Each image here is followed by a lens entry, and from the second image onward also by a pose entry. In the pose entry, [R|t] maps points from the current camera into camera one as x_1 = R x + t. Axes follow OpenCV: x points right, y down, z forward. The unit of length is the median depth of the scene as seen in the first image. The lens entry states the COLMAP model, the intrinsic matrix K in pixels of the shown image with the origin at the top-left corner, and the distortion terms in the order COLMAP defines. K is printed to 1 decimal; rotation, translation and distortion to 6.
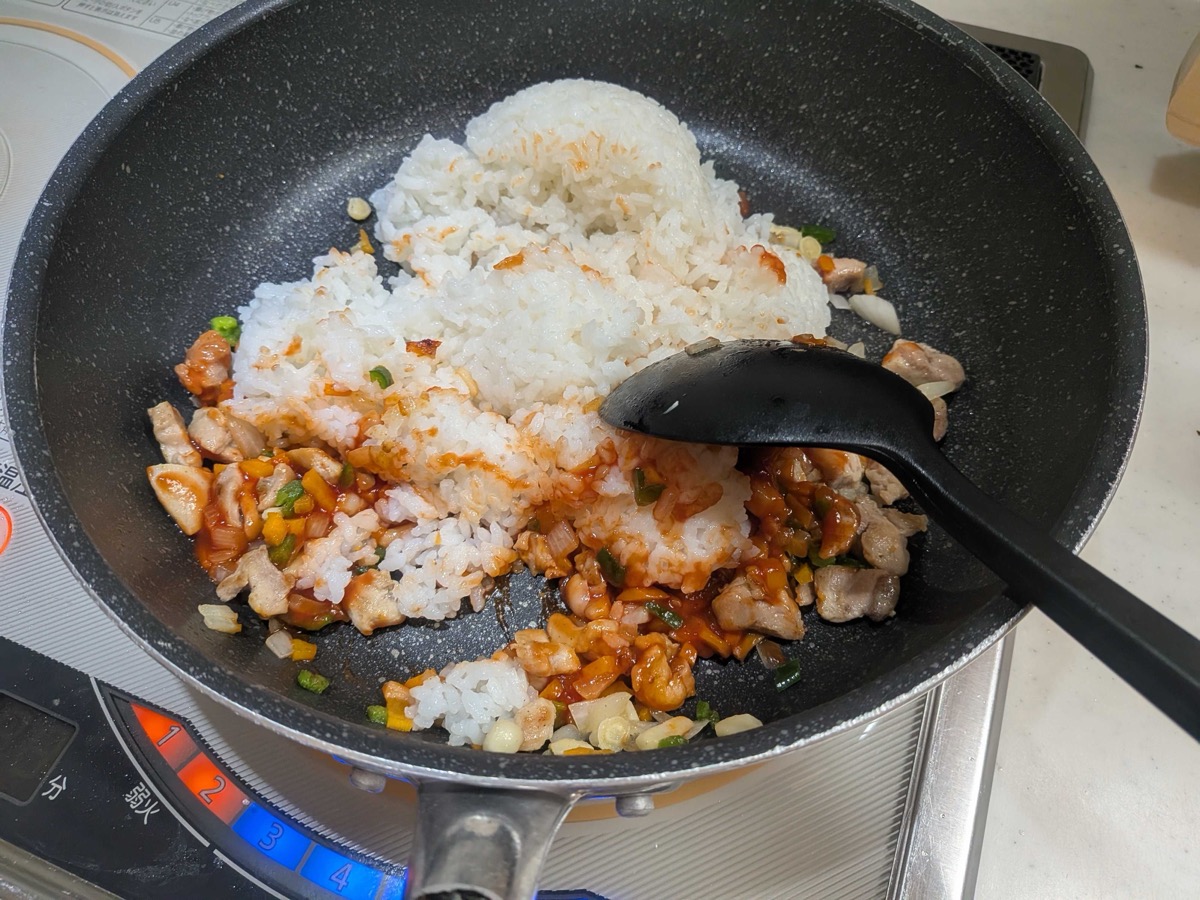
lens RADIAL K [[932.4, 0, 604.9], [0, 932.4, 472.6], [0, 0, 1]] dist [0.001406, -0.060245]
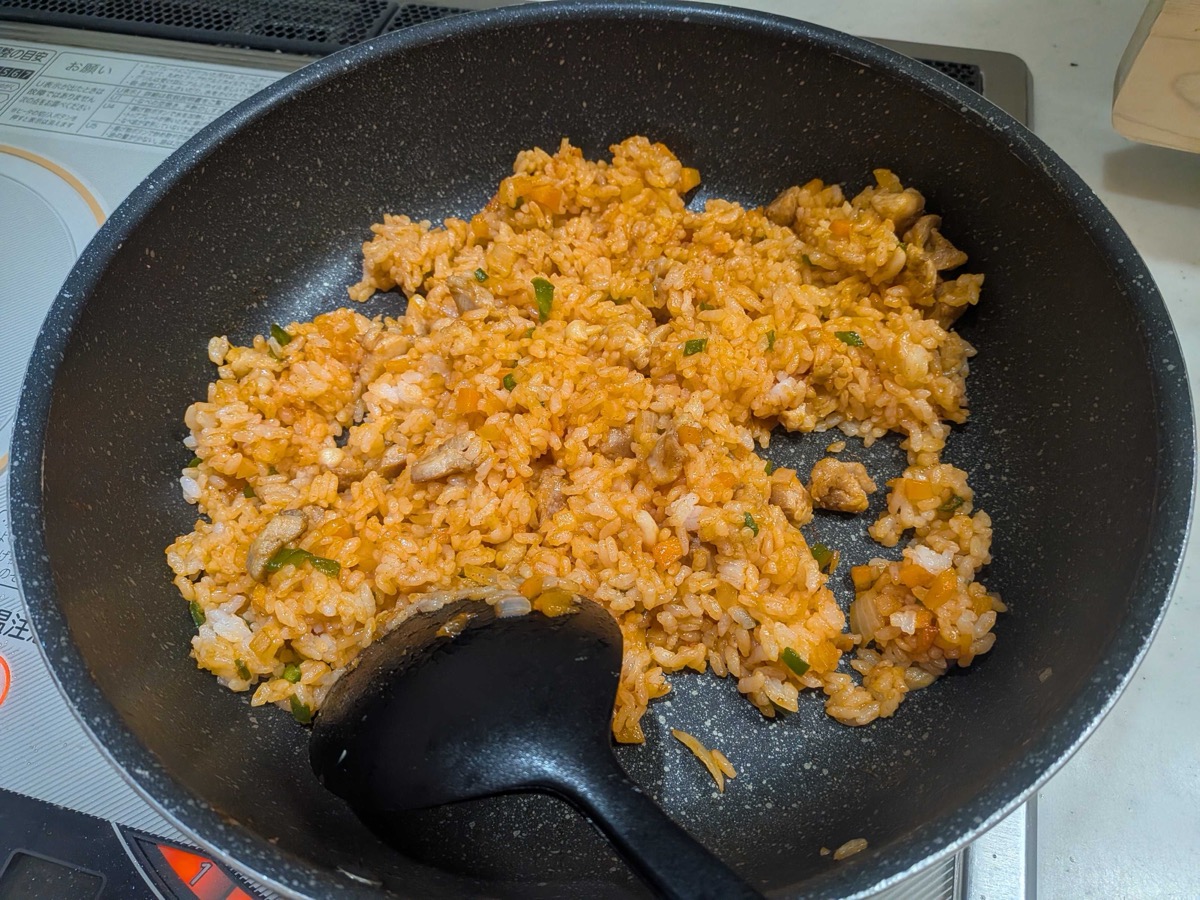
lens RADIAL K [[928.9, 0, 602.7], [0, 928.9, 465.3], [0, 0, 1]] dist [0.008741, -0.070235]
pose [[0.997014, 0.028429, -0.071801, 0.048814], [-0.029677, 0.999425, -0.016377, -0.090225], [0.071294, 0.018459, 0.997285, 0.031755]]
